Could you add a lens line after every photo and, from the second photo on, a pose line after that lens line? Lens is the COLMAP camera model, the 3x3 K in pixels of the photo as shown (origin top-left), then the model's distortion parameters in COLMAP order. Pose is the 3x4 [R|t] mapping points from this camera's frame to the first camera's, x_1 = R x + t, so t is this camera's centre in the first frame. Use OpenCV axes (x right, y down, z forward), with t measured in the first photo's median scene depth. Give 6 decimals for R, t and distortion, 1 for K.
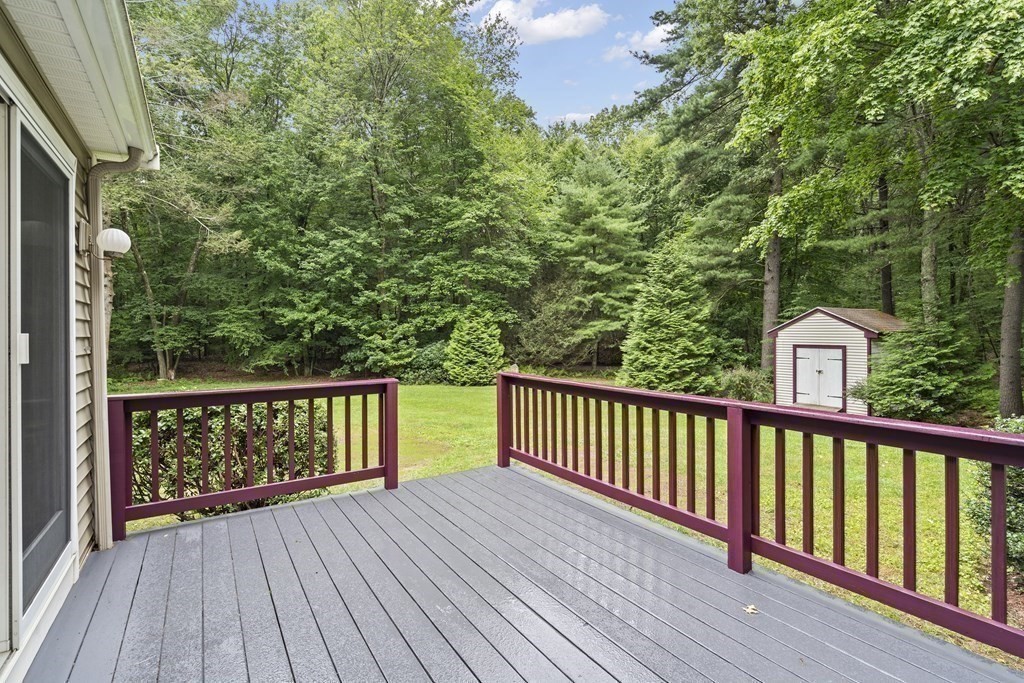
lens RADIAL K [[468.0, 0, 520.7], [0, 468.0, 335.5], [0, 0, 1]] dist [-0.002483, 0.000079]
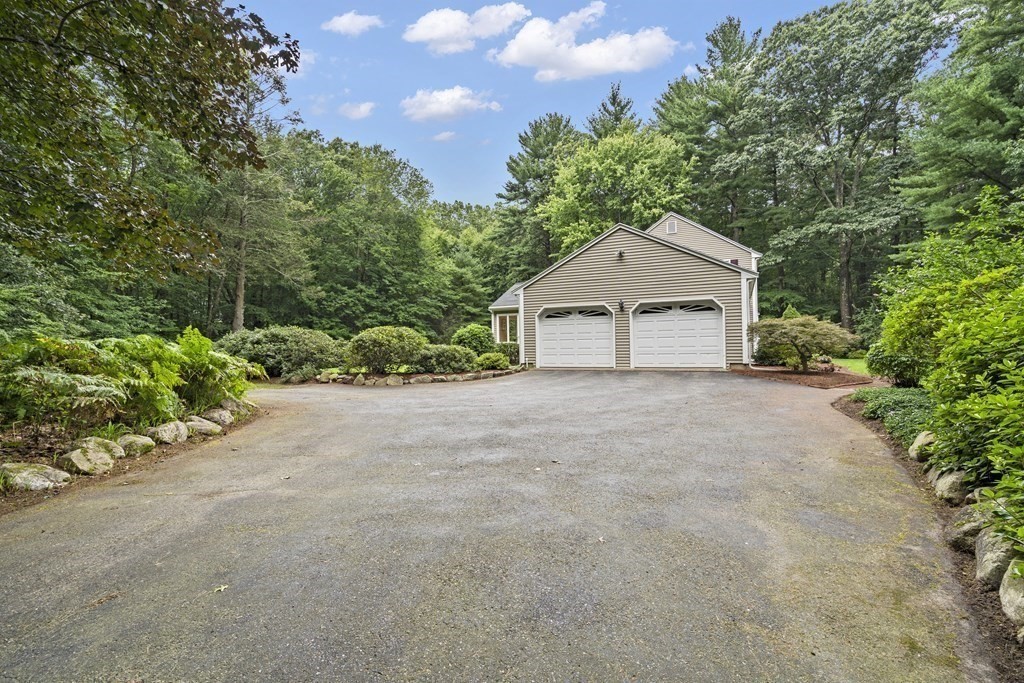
lens RADIAL K [[468.0, 0, 508.3], [0, 468.0, 343.5], [0, 0, 1]] dist [-0.002483, 0.000079]
pose [[0.871521, -0.001466, 0.490356, -0.720523], [0.013663, 0.999680, -0.021294, 0.049845], [-0.490168, 0.025258, 0.871262, -0.872177]]
